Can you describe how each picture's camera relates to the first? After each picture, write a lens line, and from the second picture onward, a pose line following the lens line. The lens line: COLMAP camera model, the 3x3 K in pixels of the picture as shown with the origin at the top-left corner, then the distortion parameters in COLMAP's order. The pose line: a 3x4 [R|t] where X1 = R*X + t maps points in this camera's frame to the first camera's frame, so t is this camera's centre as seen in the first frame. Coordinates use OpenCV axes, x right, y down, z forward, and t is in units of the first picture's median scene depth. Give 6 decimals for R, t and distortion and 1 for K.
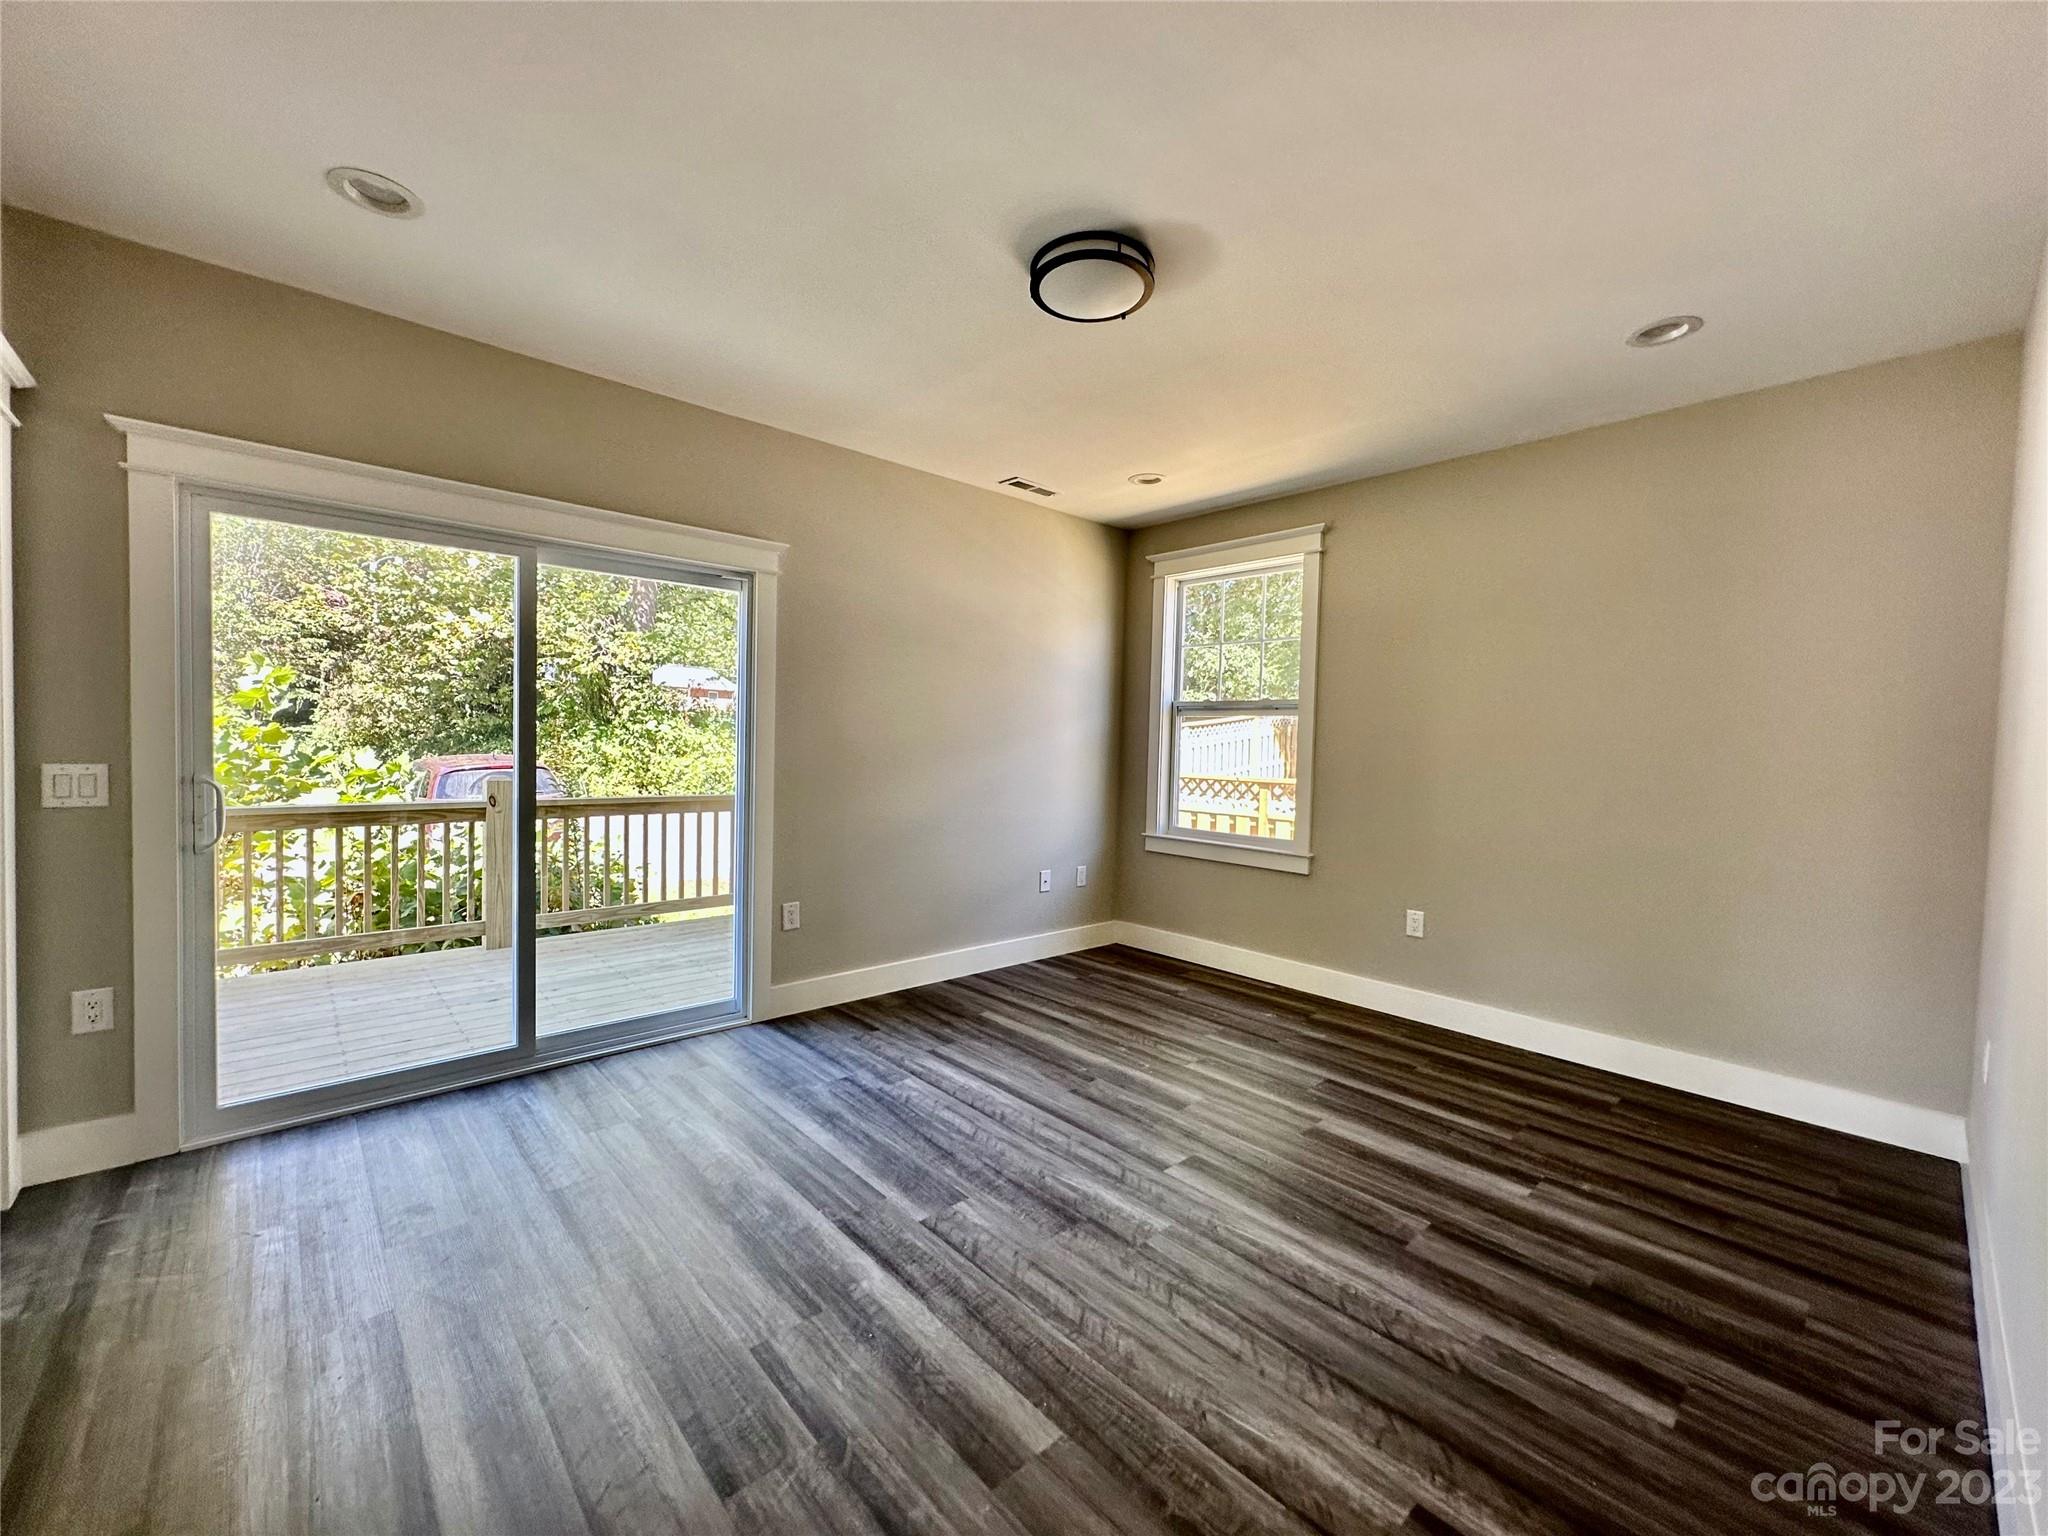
lens RADIAL K [[817.8, 0, 1024.0], [0, 817.8, 768.0], [0, 0, 1]] dist [-0.001938, 0.000705]
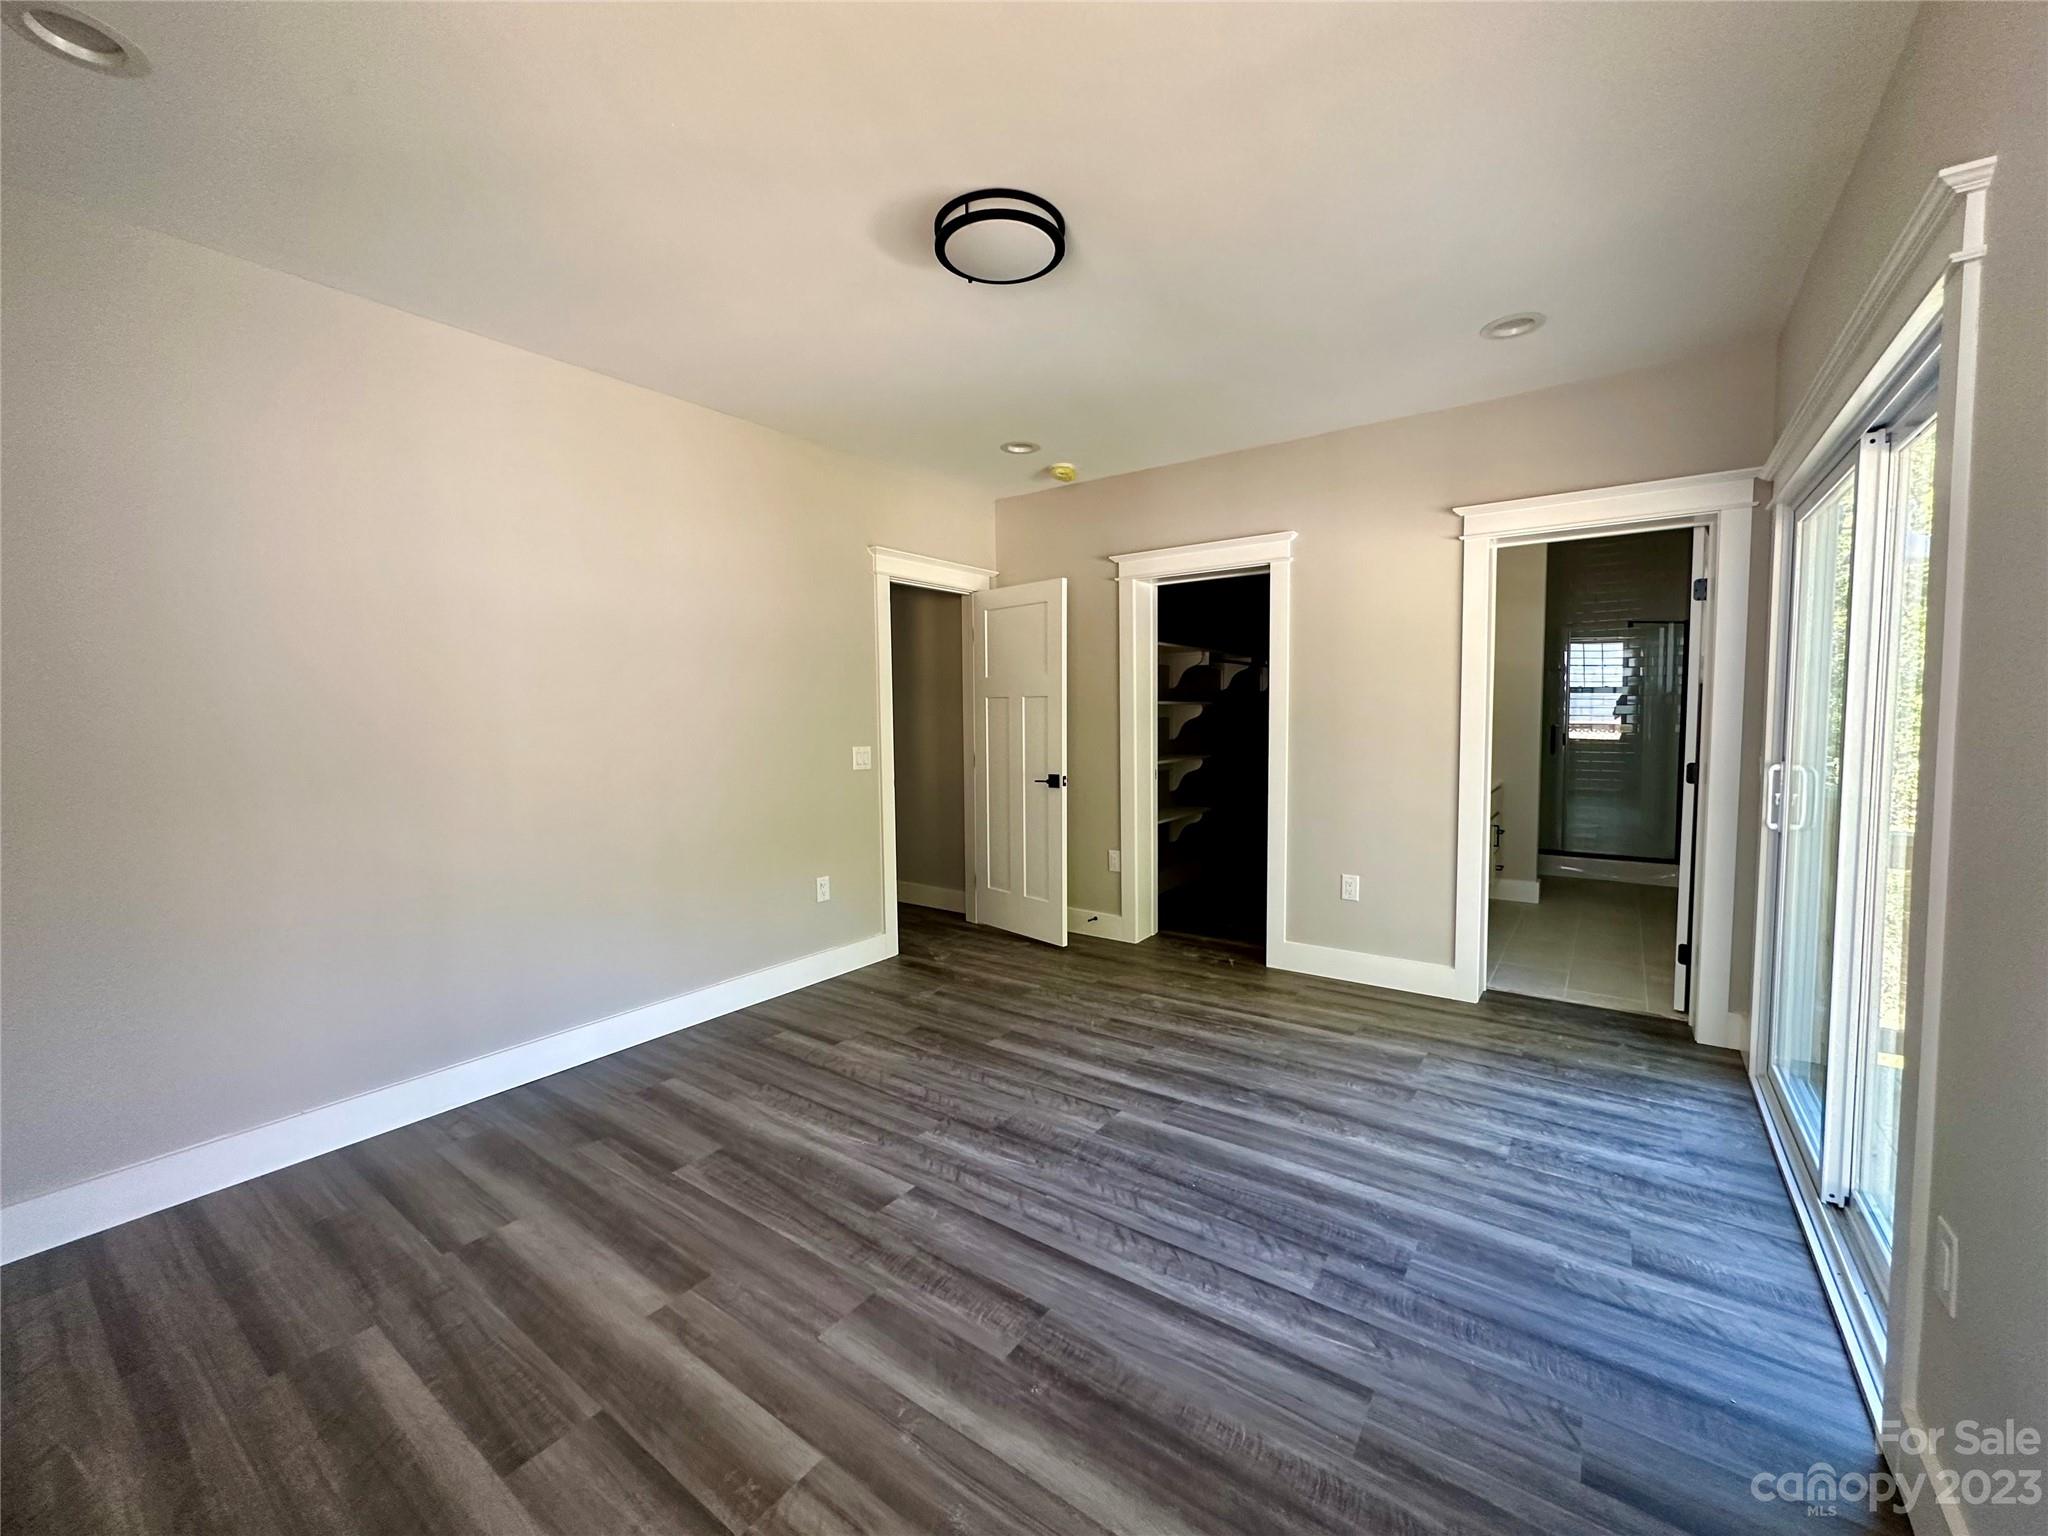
lens RADIAL K [[817.8, 0, 1024.0], [0, 817.8, 768.0], [0, 0, 1]] dist [-0.001938, 0.000705]
pose [[-0.979774, 0.003371, -0.200079, 0.236937], [-0.015985, 0.995345, 0.095045, -0.074980], [0.199468, 0.096321, -0.975159, 1.915339]]
